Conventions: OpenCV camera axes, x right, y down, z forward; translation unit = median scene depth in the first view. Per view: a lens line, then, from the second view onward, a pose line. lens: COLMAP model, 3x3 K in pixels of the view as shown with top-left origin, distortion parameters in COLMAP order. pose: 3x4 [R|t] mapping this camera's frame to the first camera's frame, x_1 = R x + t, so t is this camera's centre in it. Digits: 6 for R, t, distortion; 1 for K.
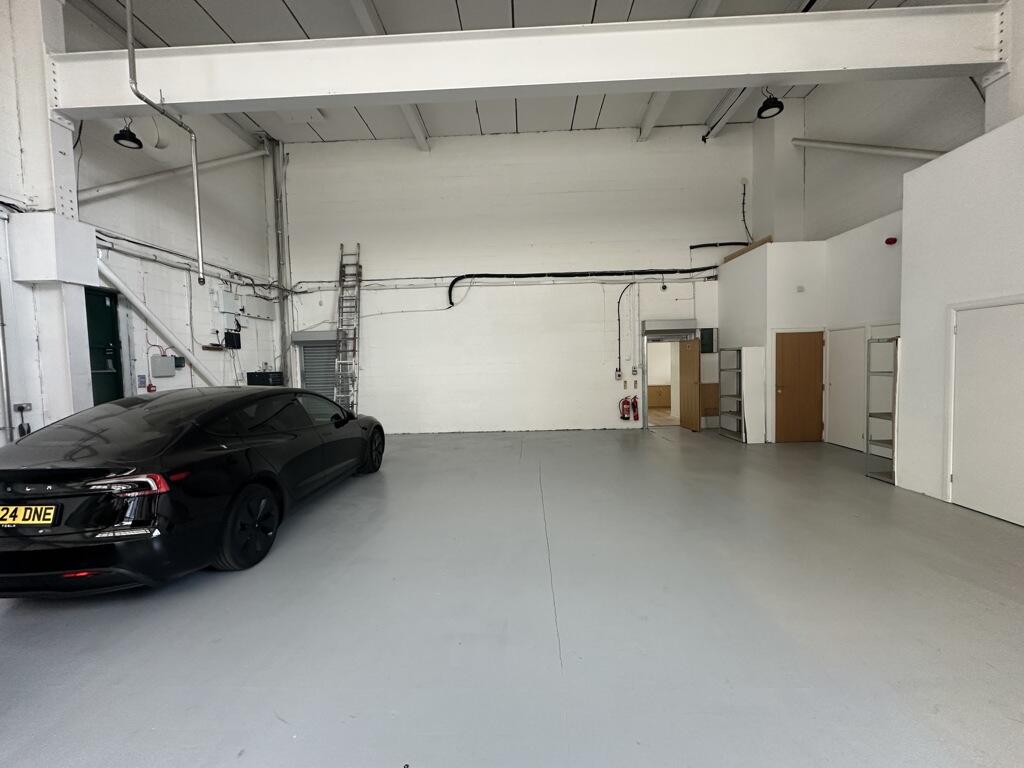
lens RADIAL K [[410.7, 0, 512.7], [0, 410.7, 380.5], [0, 0, 1]] dist [-0.000497, -0.000007]
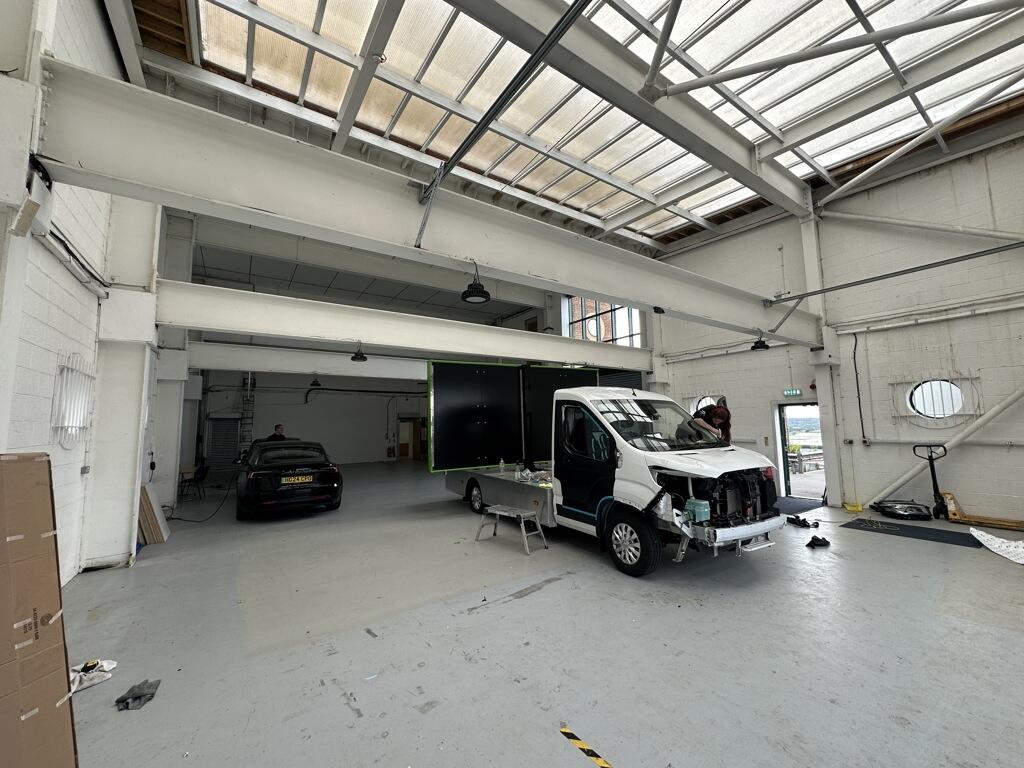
lens RADIAL K [[410.7, 0, 510.8], [0, 410.7, 382.6], [0, 0, 1]] dist [-0.000497, -0.000007]
pose [[0.814994, 0.076187, 0.574440, -0.501927], [0.018769, 0.987328, -0.157578, 0.059979], [-0.579166, 0.139206, 0.803236, -1.236793]]
